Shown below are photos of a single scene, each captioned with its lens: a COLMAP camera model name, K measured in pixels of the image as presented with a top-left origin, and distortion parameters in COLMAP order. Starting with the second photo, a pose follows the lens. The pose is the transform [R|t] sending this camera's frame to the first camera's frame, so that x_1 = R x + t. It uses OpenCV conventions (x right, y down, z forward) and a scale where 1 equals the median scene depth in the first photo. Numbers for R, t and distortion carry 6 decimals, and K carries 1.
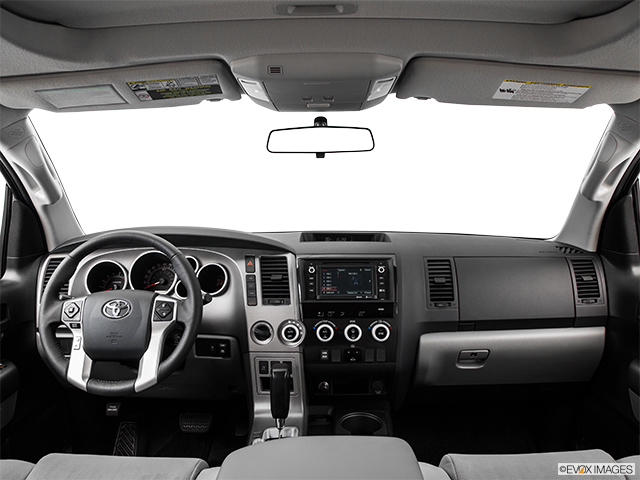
lens RADIAL K [[496.4, 0, 316.0], [0, 496.4, 246.1], [0, 0, 1]] dist [-0.087266, 0.016855]
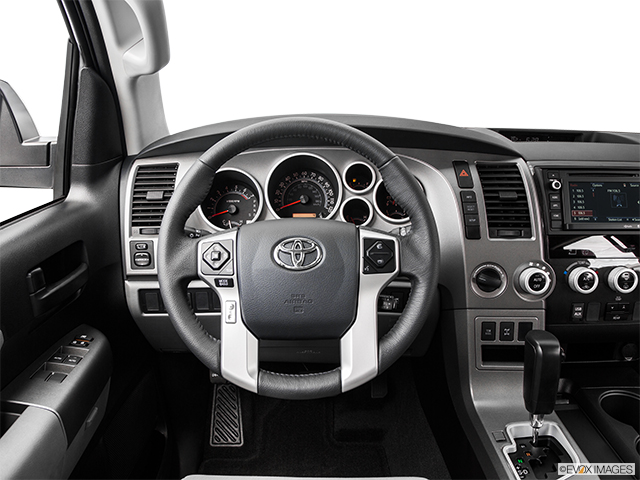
lens RADIAL K [[496.4, 0, 314.6], [0, 496.4, 241.1], [0, 0, 1]] dist [-0.087266, 0.016855]
pose [[0.999784, -0.001888, 0.020690, -0.349642], [-0.001900, 0.983379, 0.181555, 0.005509], [-0.020689, -0.181555, 0.983163, 0.367620]]
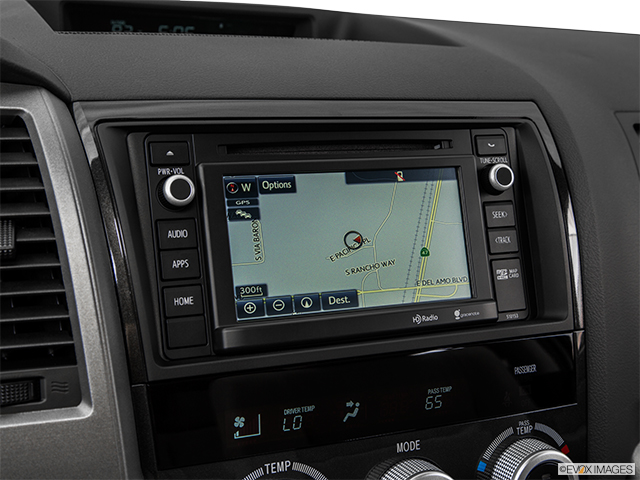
lens RADIAL K [[947.4, 0, 317.3], [0, 947.4, 233.8], [0, 0, 1]] dist [0.040376, 0.000000]
pose [[0.905061, -0.056457, 0.421519, -0.111335], [-0.019792, 0.984484, 0.174354, 0.003393], [-0.424822, -0.166144, 0.889900, 0.682971]]
